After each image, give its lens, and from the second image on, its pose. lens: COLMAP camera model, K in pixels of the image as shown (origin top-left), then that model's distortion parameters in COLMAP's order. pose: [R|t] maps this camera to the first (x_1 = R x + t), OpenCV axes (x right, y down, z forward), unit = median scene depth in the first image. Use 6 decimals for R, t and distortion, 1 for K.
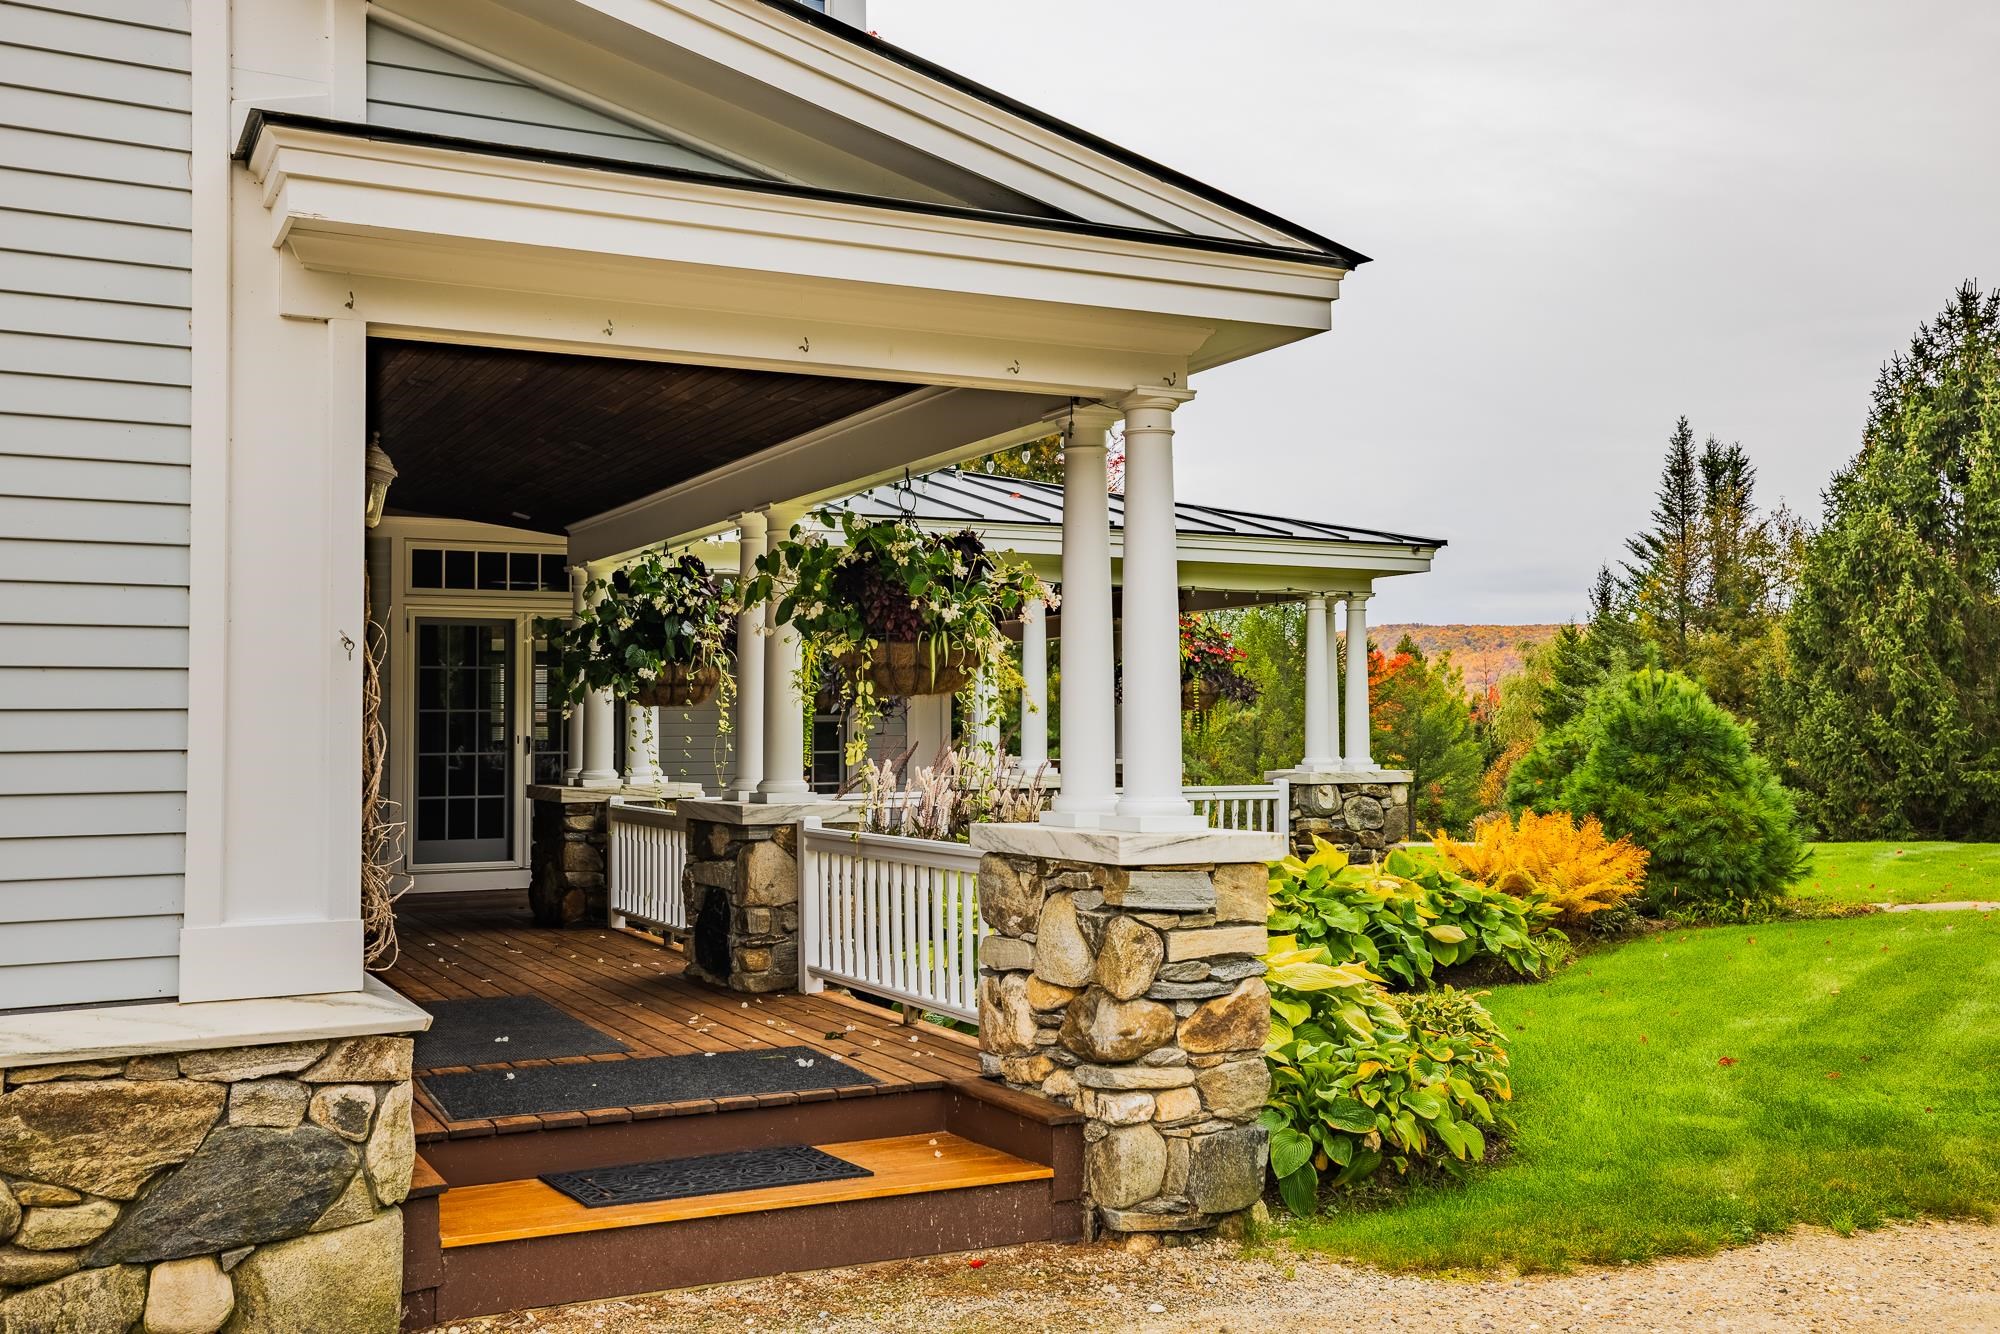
lens RADIAL K [[1943.6, 0, 1001.9], [0, 1943.6, 670.4], [0, 0, 1]] dist [-0.010463, 0.000000]
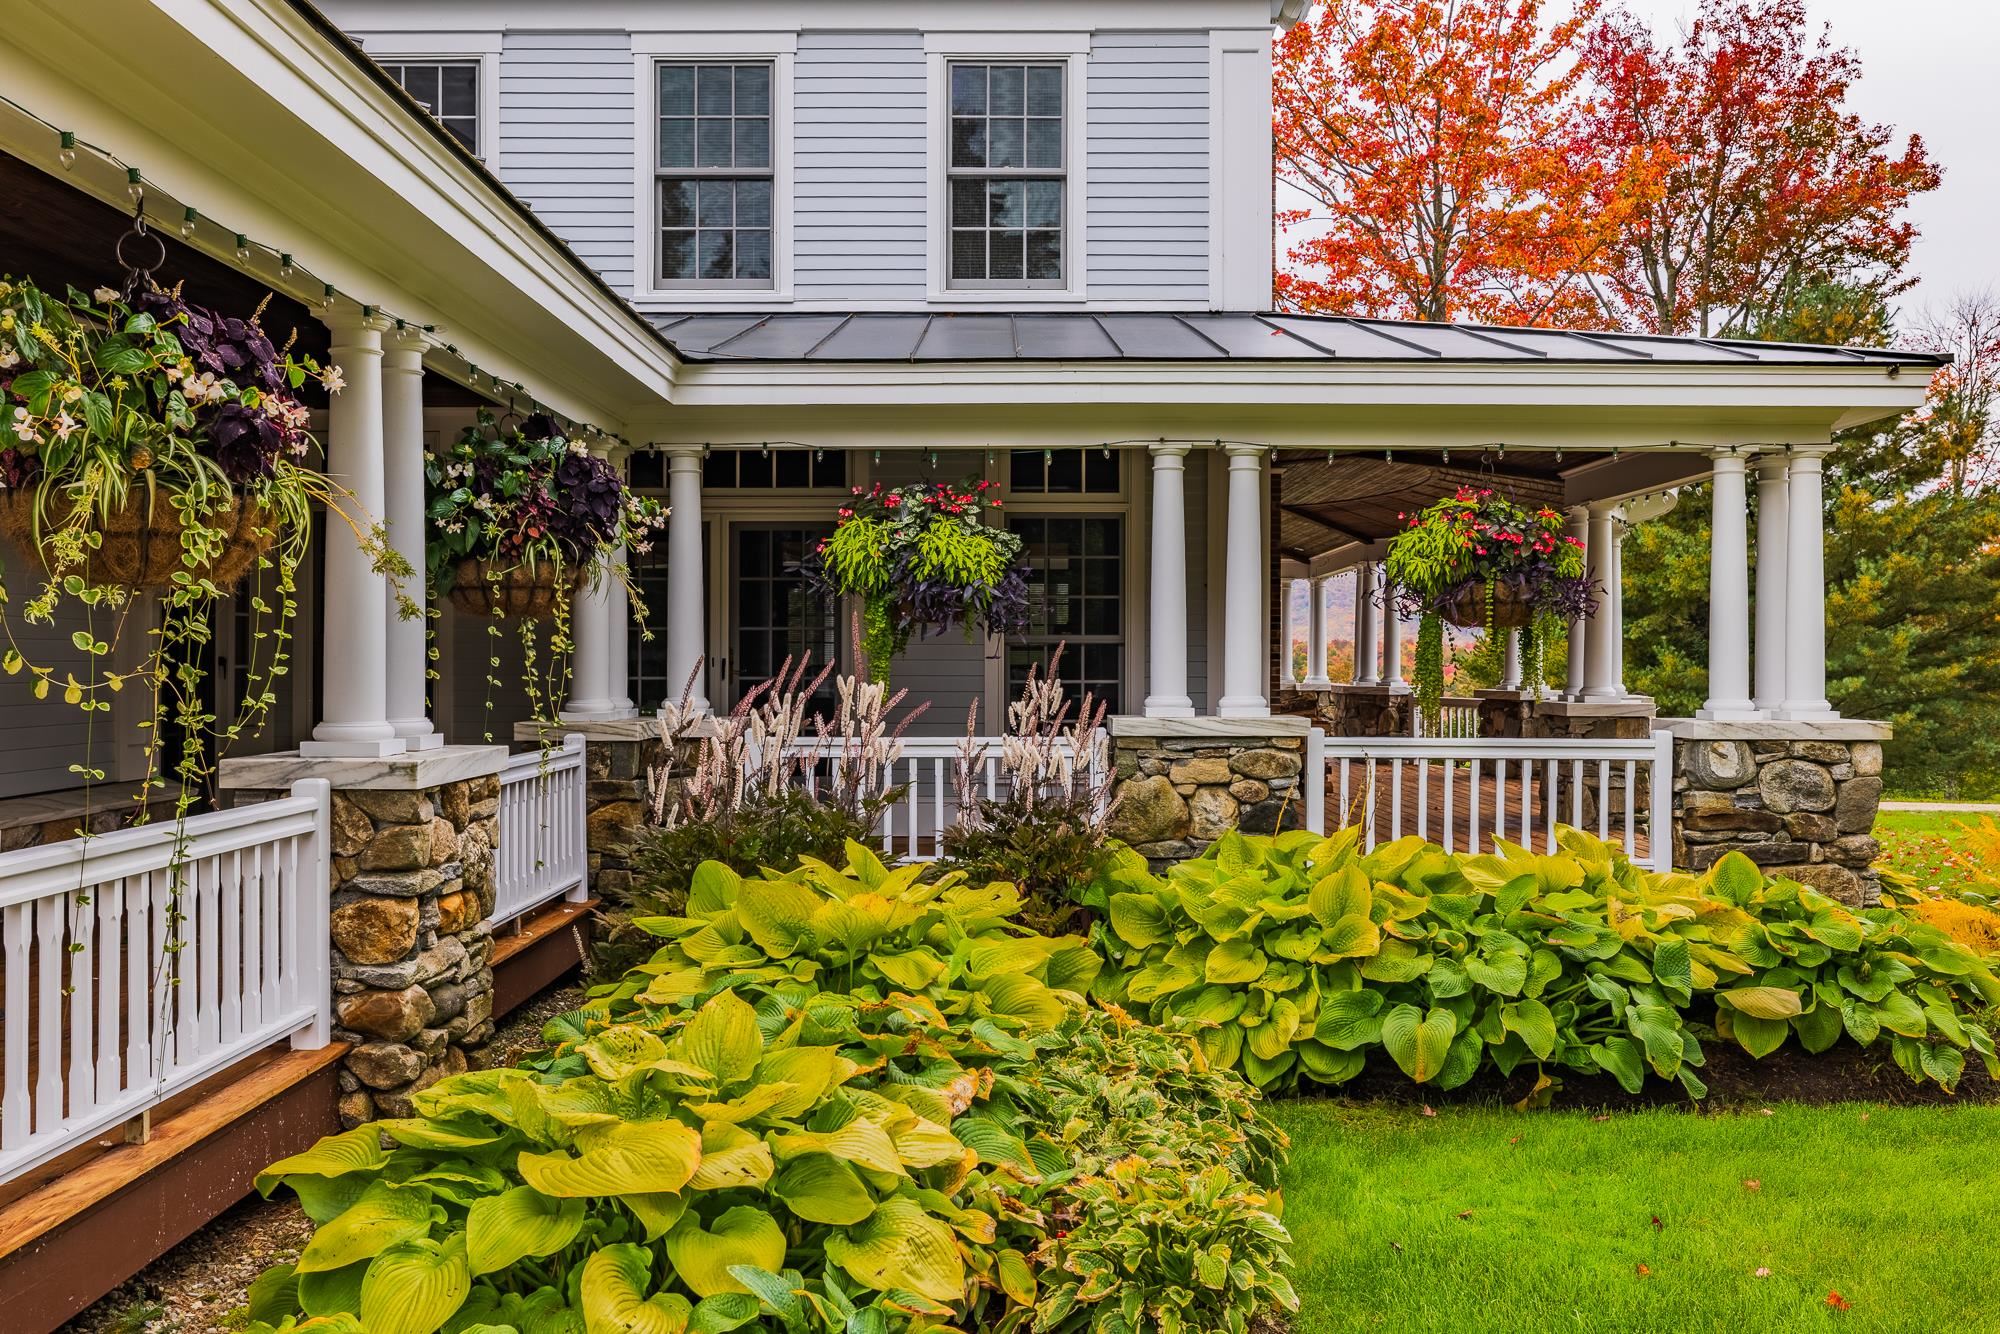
lens RADIAL K [[1899.4, 0, 998.2], [0, 1899.4, 655.1], [0, 0, 1]] dist [0.014815, 0.000000]
pose [[0.894163, 0.004346, -0.447721, 0.088404], [0.008194, 0.999627, 0.026069, 0.004312], [0.447667, -0.026978, 0.893793, 0.121005]]
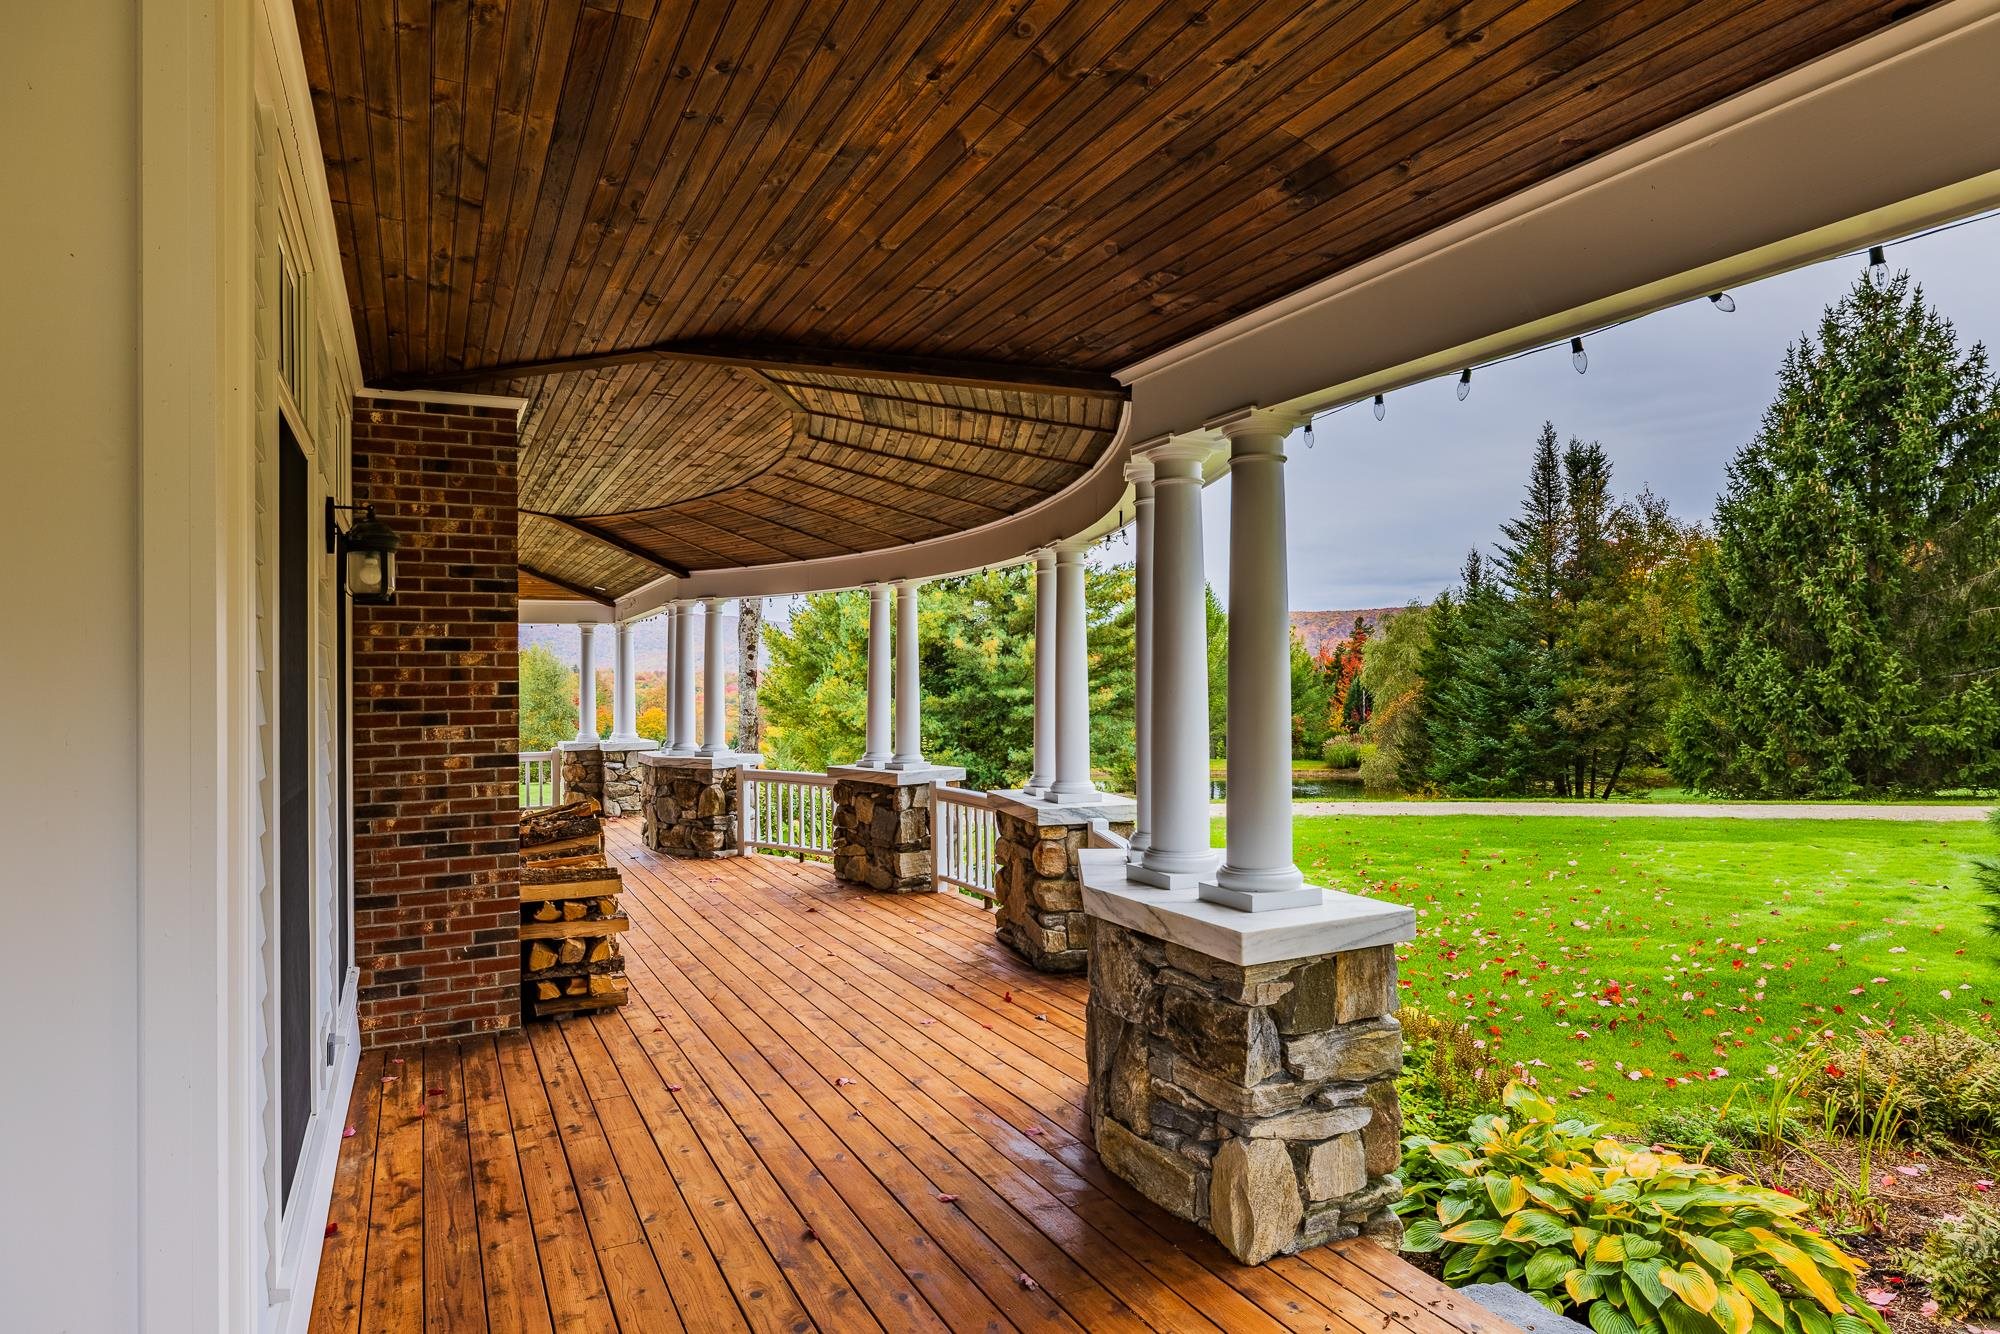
lens RADIAL K [[1178.4, 0, 991.1], [0, 1178.4, 662.6], [0, 0, 1]] dist [-0.001139, -0.000118]
pose [[0.999874, -0.010105, -0.012220, 0.018416], [0.010315, 0.999798, 0.017257, 0.003177], [0.012044, -0.017381, 0.999776, 0.367835]]
